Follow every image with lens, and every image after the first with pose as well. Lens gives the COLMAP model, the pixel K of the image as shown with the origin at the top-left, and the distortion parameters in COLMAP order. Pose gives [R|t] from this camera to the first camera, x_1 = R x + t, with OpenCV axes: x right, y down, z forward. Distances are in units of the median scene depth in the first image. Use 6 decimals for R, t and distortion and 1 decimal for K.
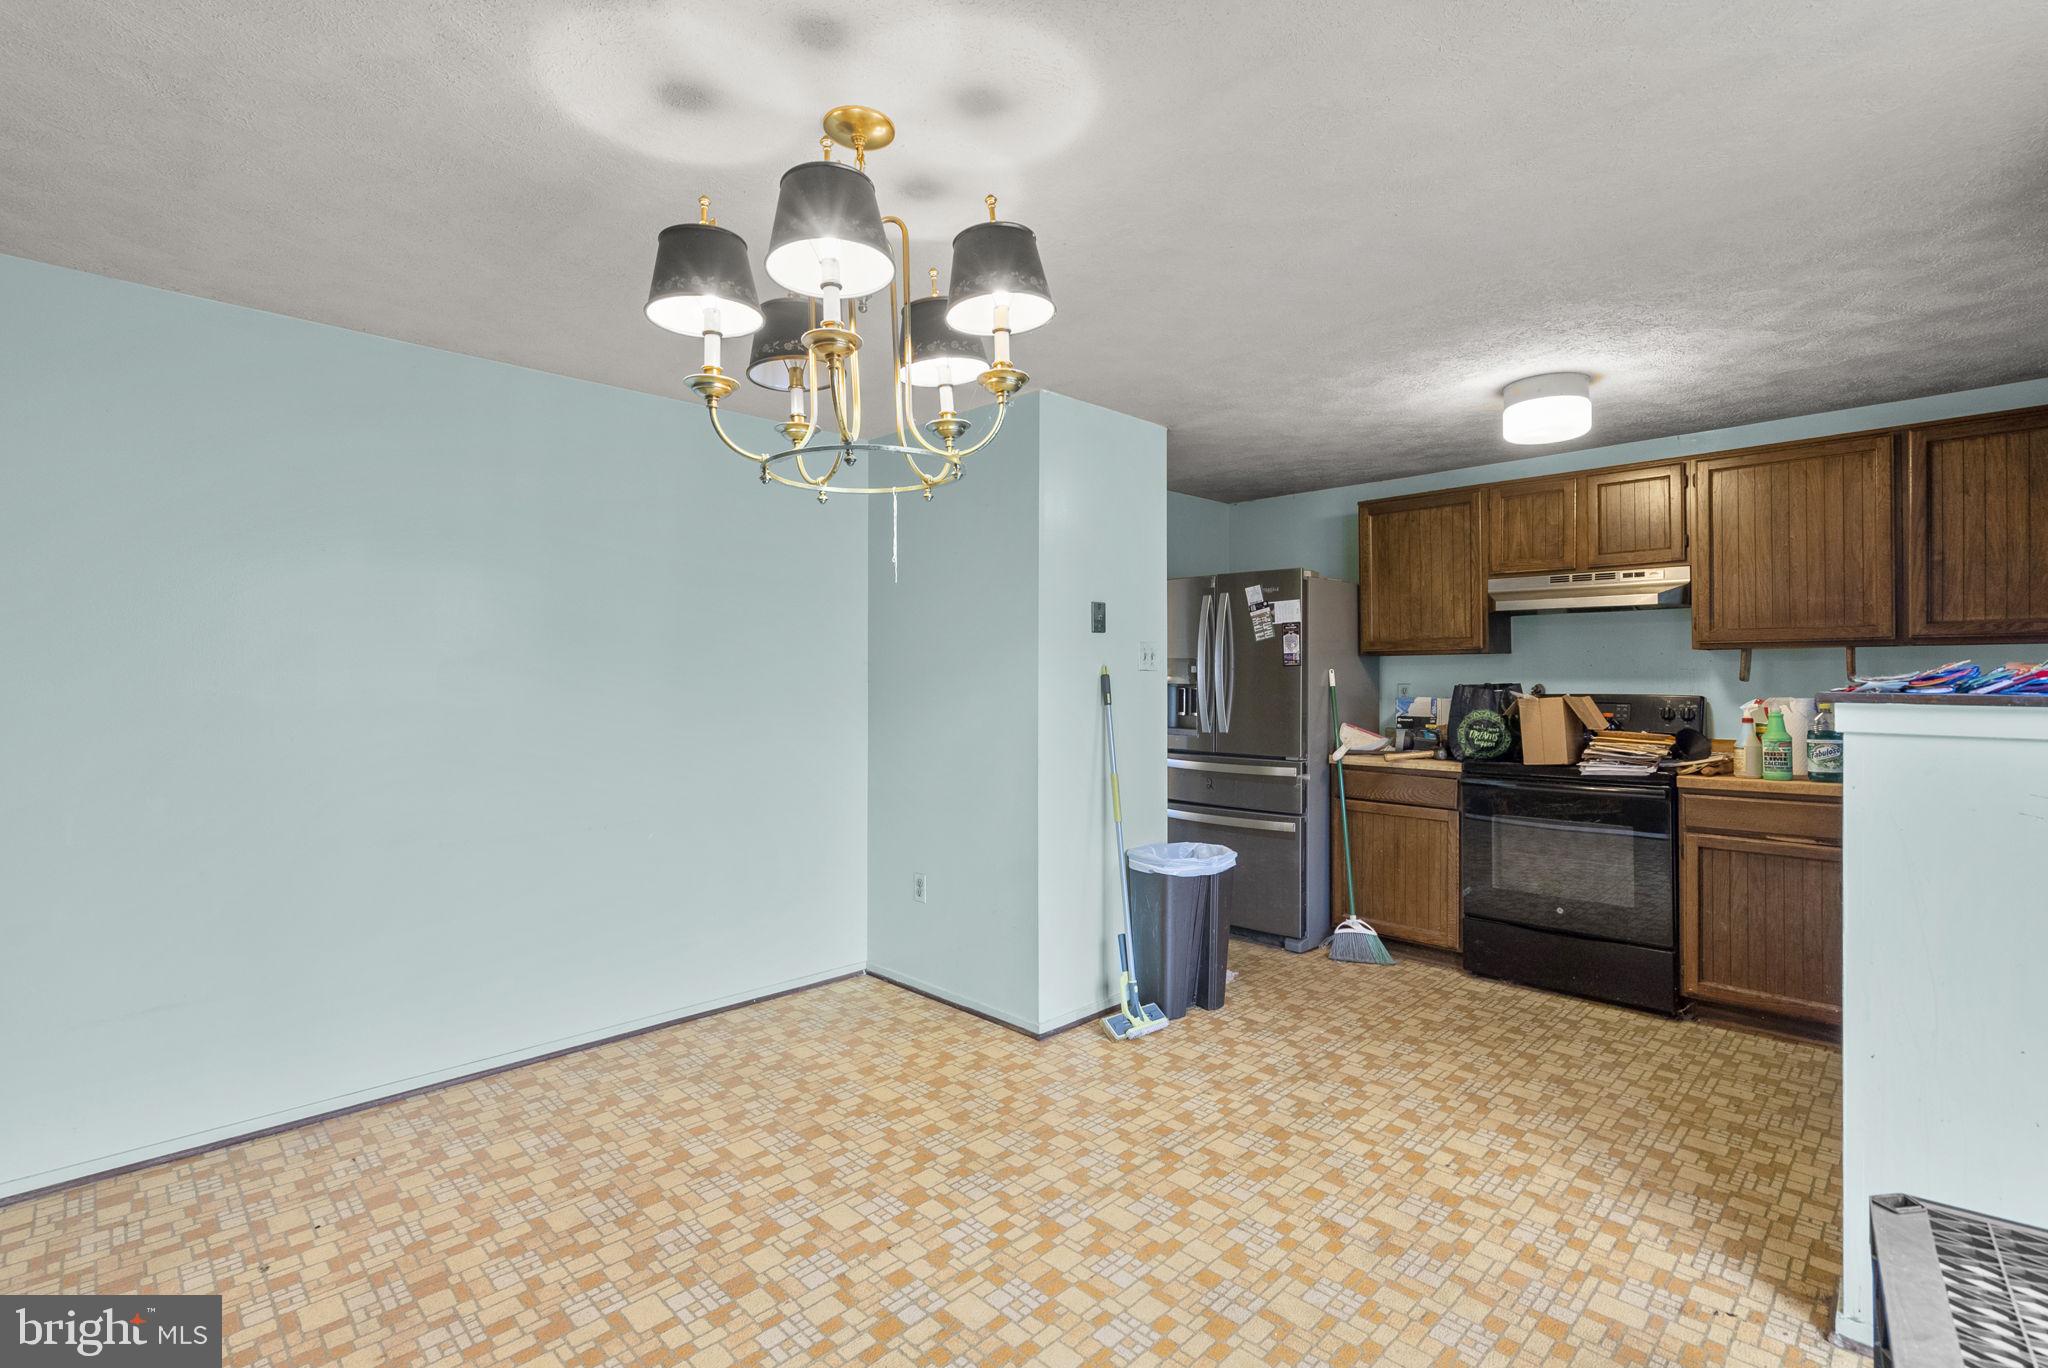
lens RADIAL K [[935.1, 0, 1030.1], [0, 935.1, 675.6], [0, 0, 1]] dist [-0.002187, 0.001214]
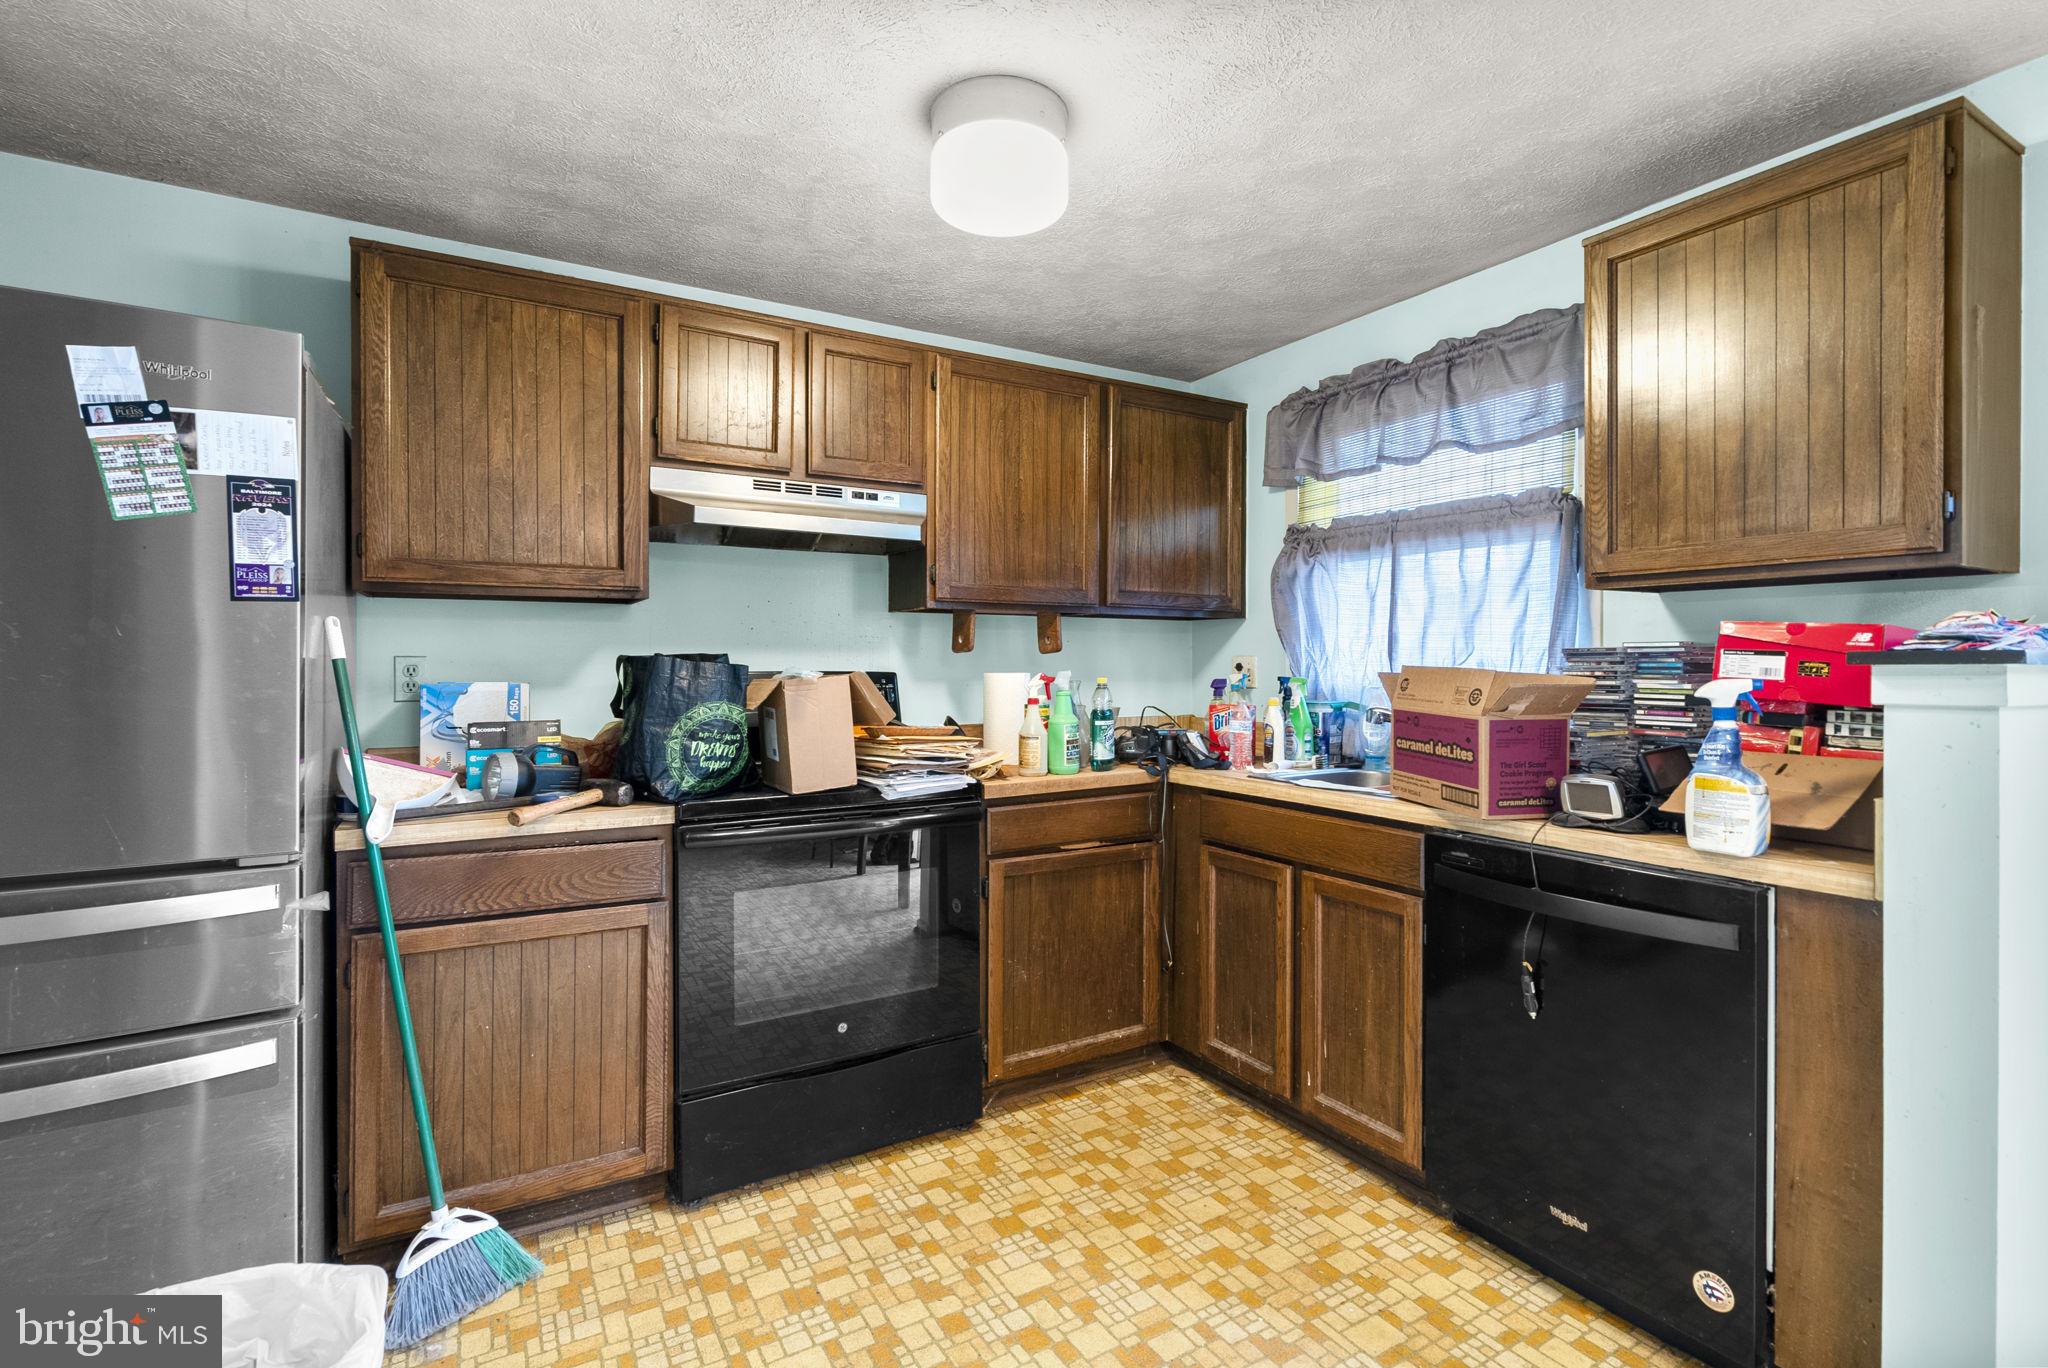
lens RADIAL K [[943.4, 0, 1027.4], [0, 943.4, 668.1], [0, 0, 1]] dist [-0.000846, 0.001329]
pose [[0.250486, -0.004459, 0.968110, 0.005219], [-0.003089, 0.999981, 0.005405, 0.013811], [-0.968115, -0.004345, 0.250467, 0.696572]]
